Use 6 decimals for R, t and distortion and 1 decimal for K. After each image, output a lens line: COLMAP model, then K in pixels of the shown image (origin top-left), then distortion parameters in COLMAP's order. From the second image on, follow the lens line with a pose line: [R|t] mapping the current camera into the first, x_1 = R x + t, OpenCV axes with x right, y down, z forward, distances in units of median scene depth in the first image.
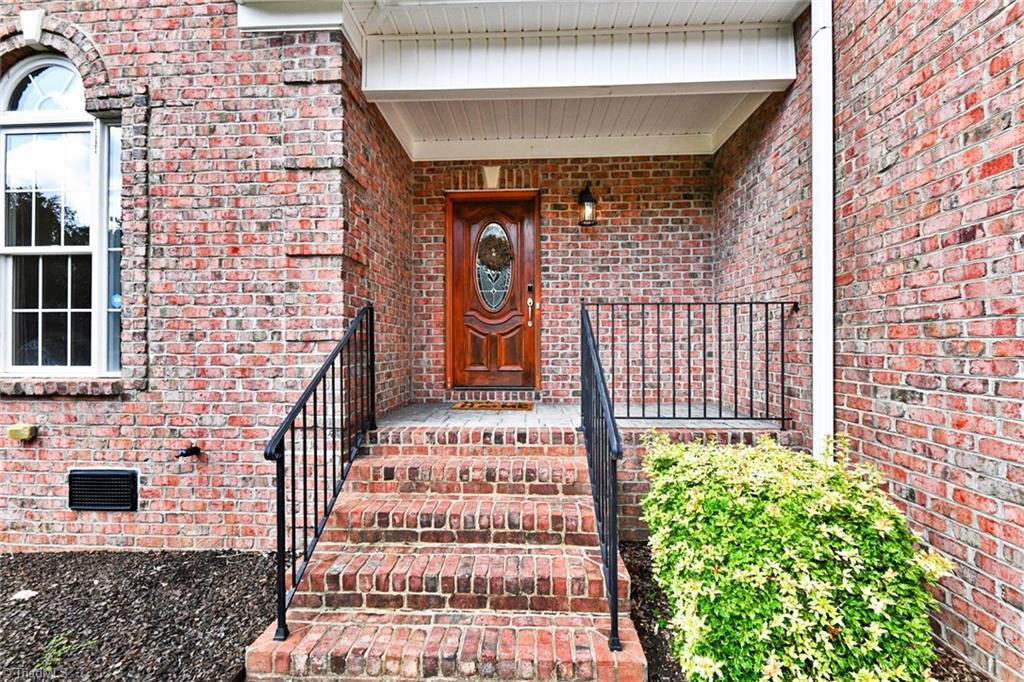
lens RADIAL K [[412.4, 0, 513.1], [0, 412.4, 343.3], [0, 0, 1]] dist [0.009536, -0.000951]
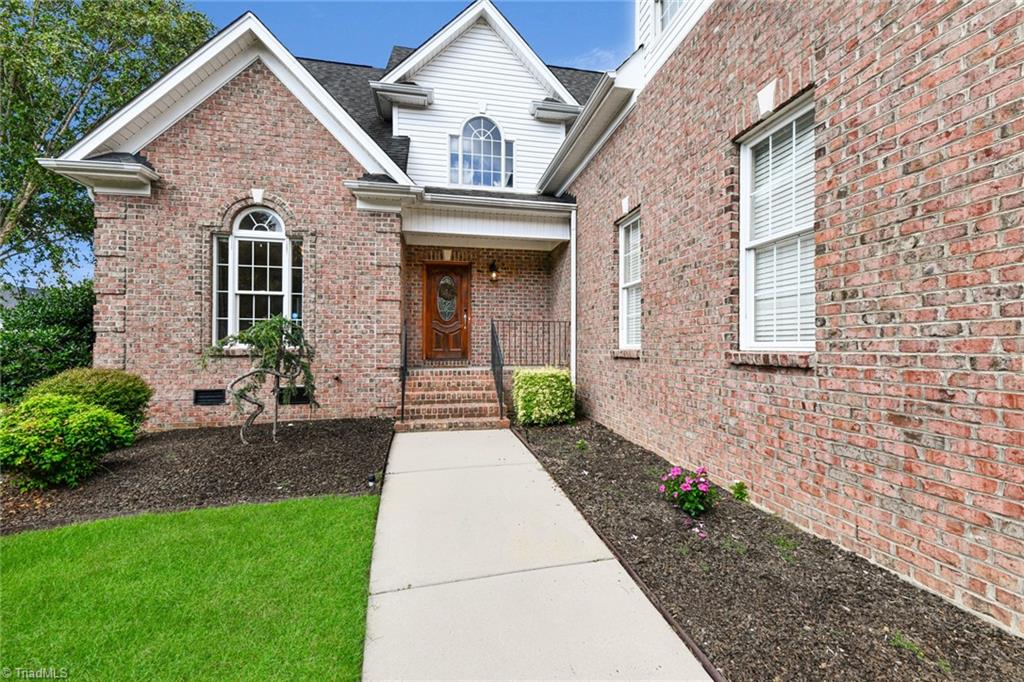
lens RADIAL K [[412.4, 0, 512.6], [0, 412.4, 344.3], [0, 0, 1]] dist [0.009536, -0.000951]
pose [[0.973189, 0.005858, 0.229934, -0.314750], [-0.005660, 0.999983, -0.001524, 0.057055], [-0.229939, 0.000182, 0.973205, -1.615952]]
